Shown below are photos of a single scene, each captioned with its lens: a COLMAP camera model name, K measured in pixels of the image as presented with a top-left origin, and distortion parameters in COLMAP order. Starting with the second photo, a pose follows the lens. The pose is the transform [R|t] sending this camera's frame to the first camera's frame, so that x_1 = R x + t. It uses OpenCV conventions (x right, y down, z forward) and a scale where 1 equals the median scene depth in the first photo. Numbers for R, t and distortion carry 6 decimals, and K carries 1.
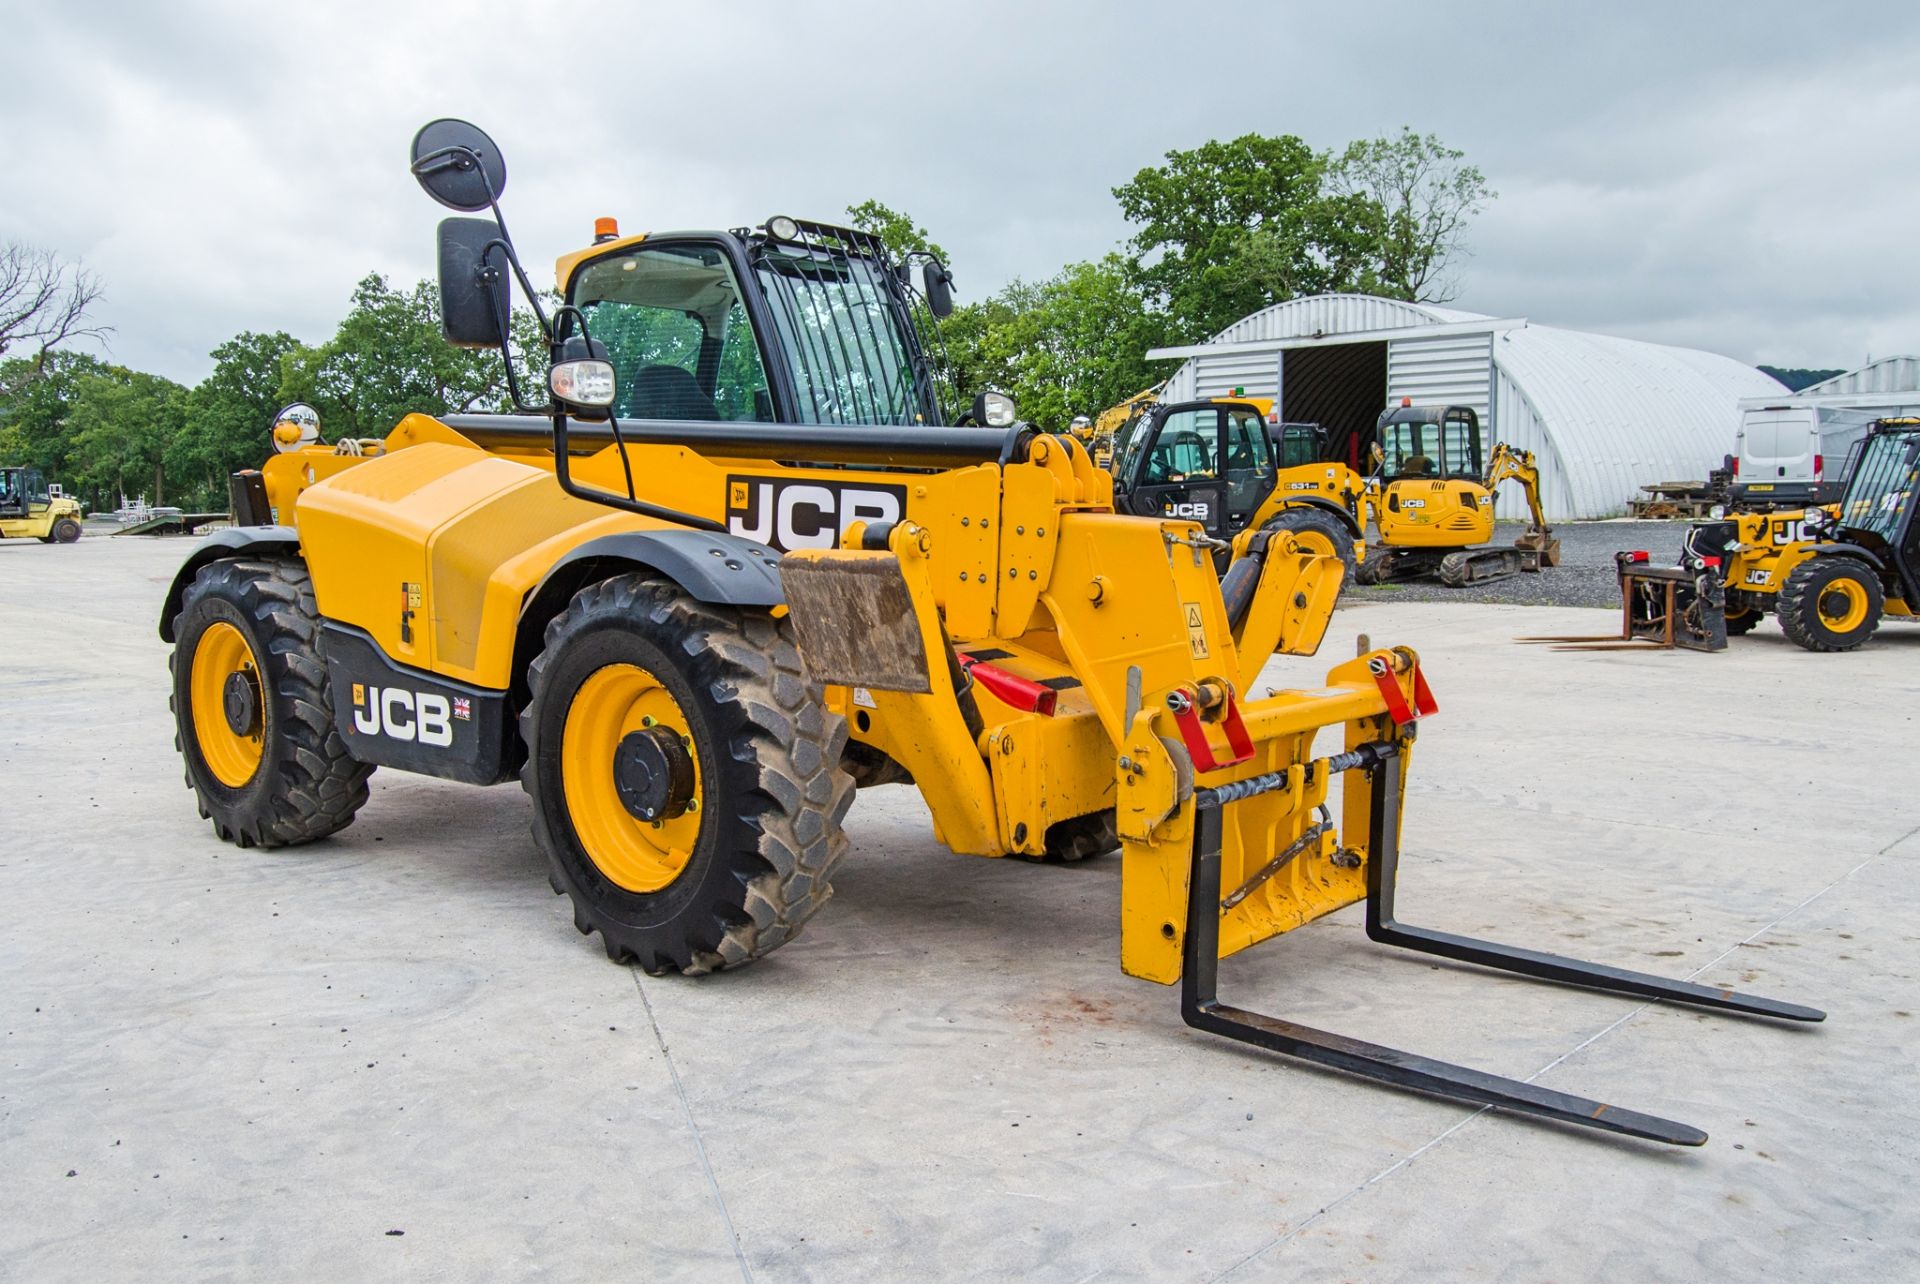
lens RADIAL K [[1610.7, 0, 960.0], [0, 1610.7, 642.0], [0, 0, 1]] dist [-0.004651, -0.001560]
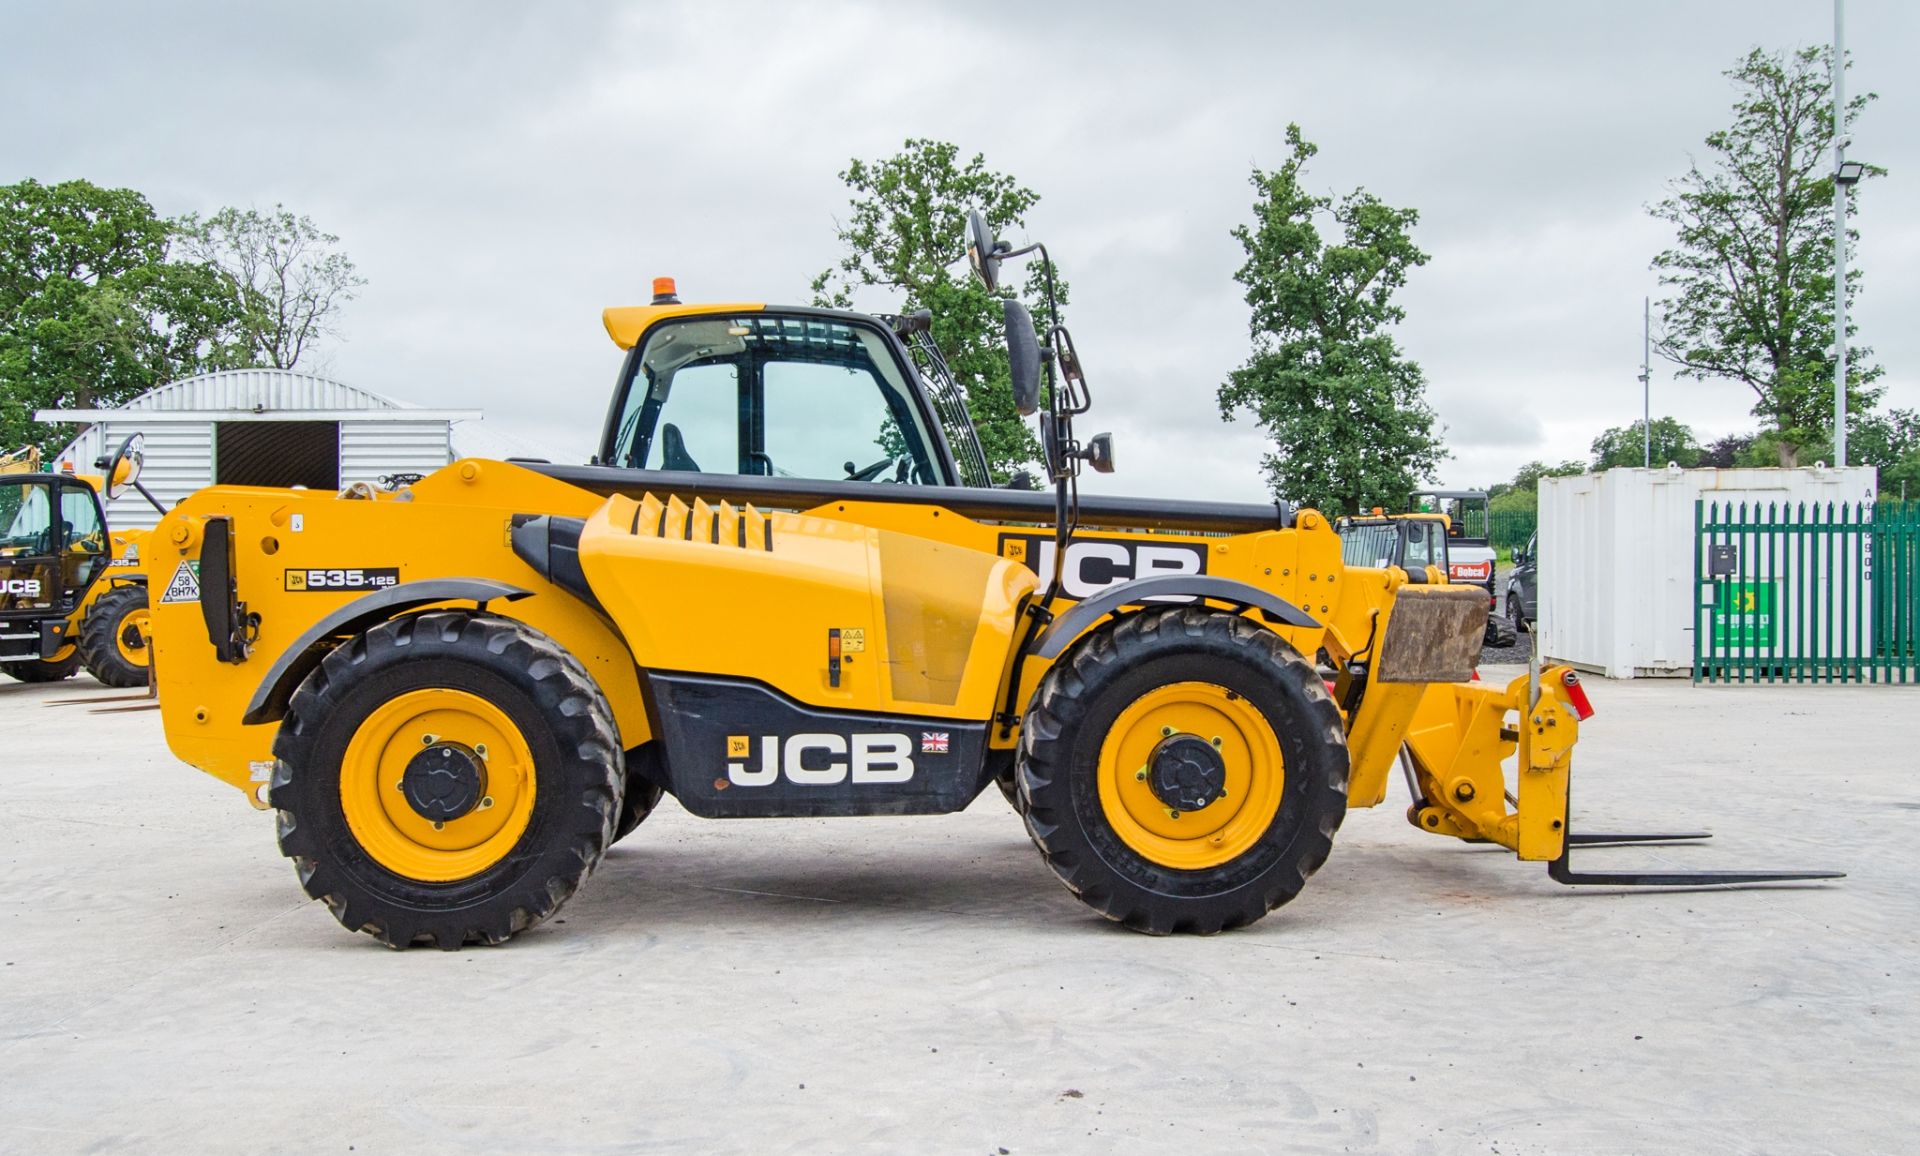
lens RADIAL K [[1641.9, 0, 960.0], [0, 1641.9, 578.0], [0, 0, 1]] dist [0.006201, 0.013559]
pose [[0.701148, 0.005484, 0.712995, -0.995848], [0.062327, 0.995671, -0.068949, 0.007925], [-0.710287, 0.092782, 0.697771, 0.199386]]
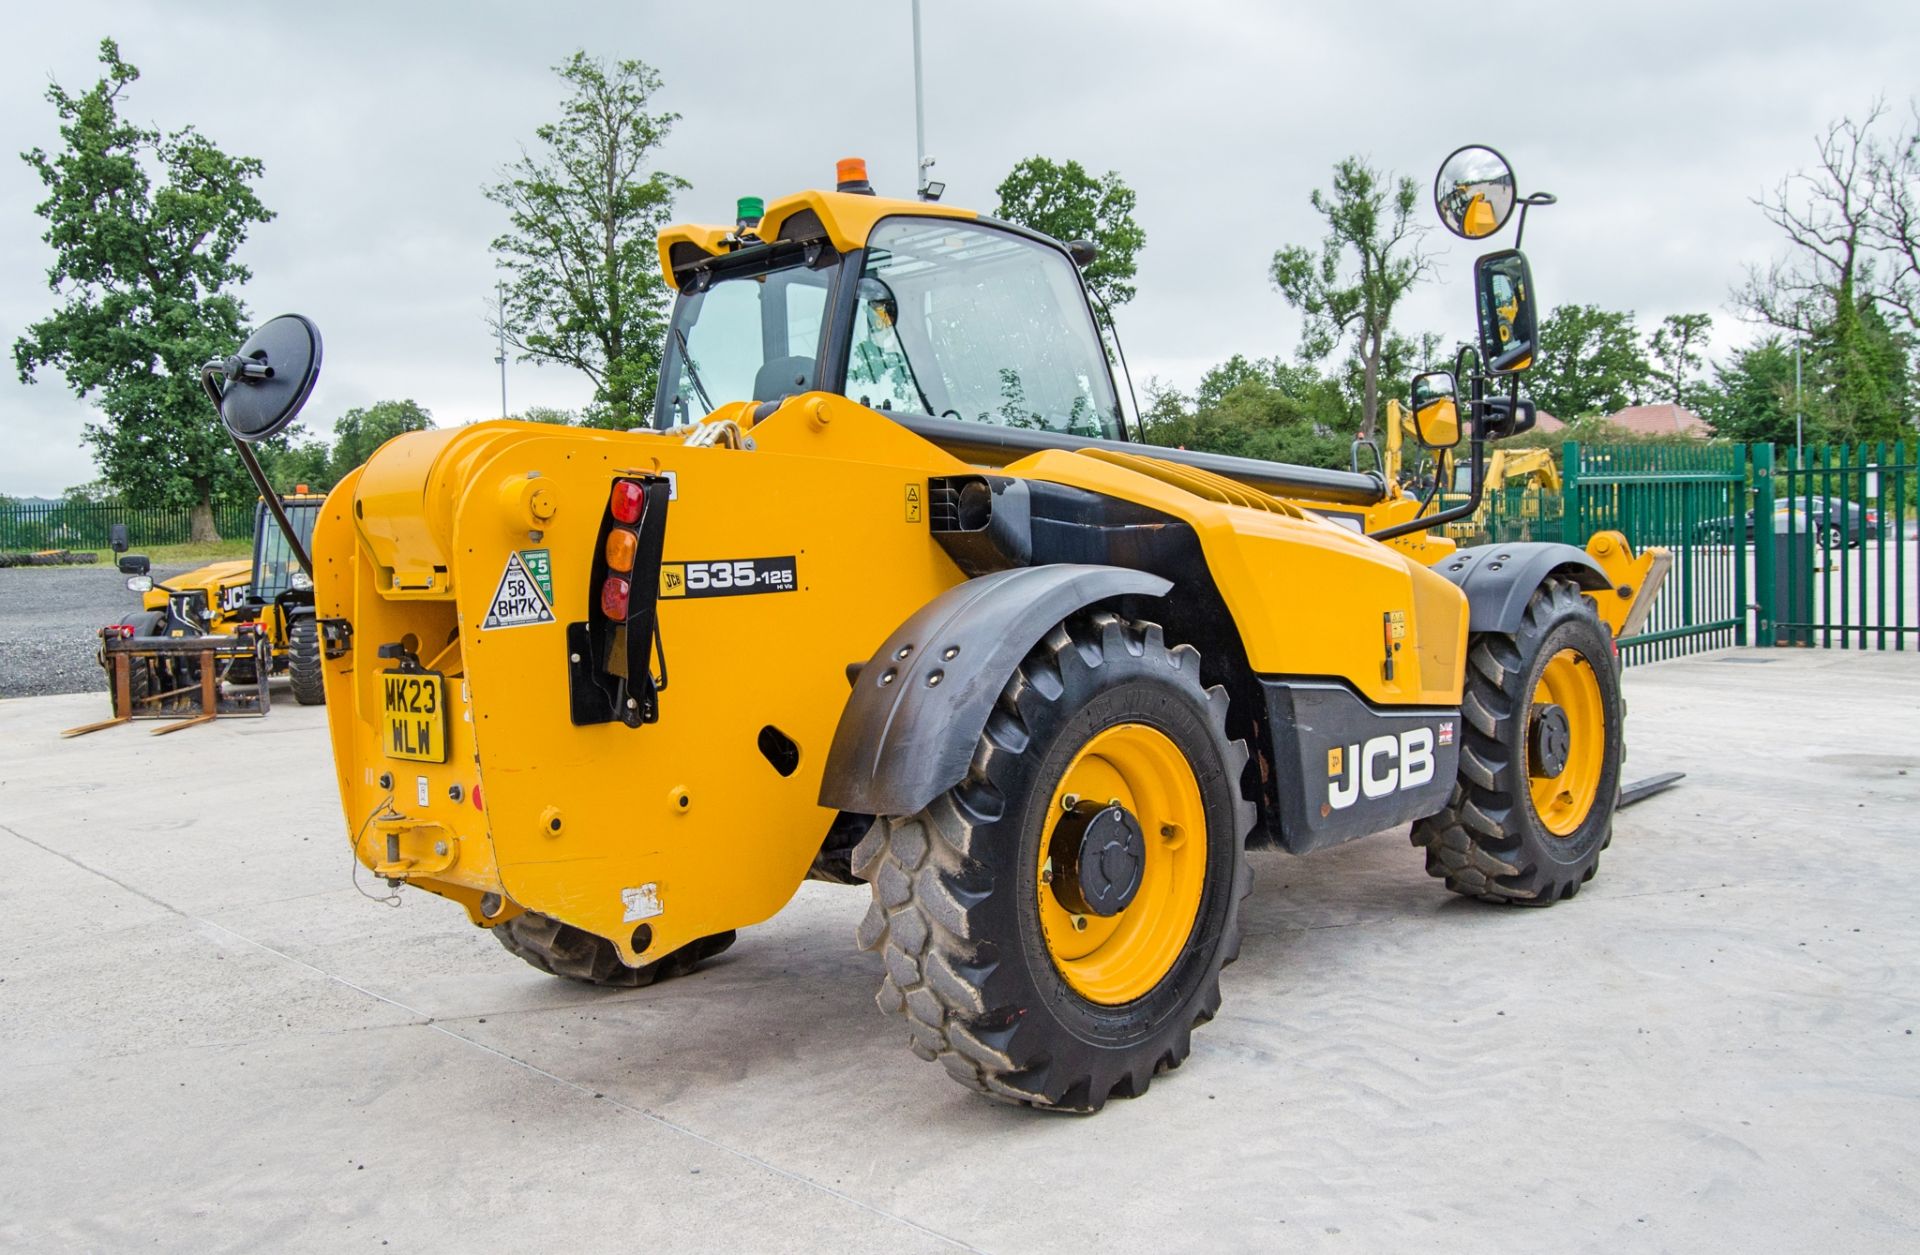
lens RADIAL K [[1685.9, 0, 960.8], [0, 1685.9, 587.9], [0, 0, 1]] dist [-0.009581, 0.006970]
pose [[0.003063, -0.020364, 0.999788, -1.212255], [0.119968, 0.992579, 0.019849, -0.091975], [-0.992773, 0.119881, 0.005484, 1.174547]]
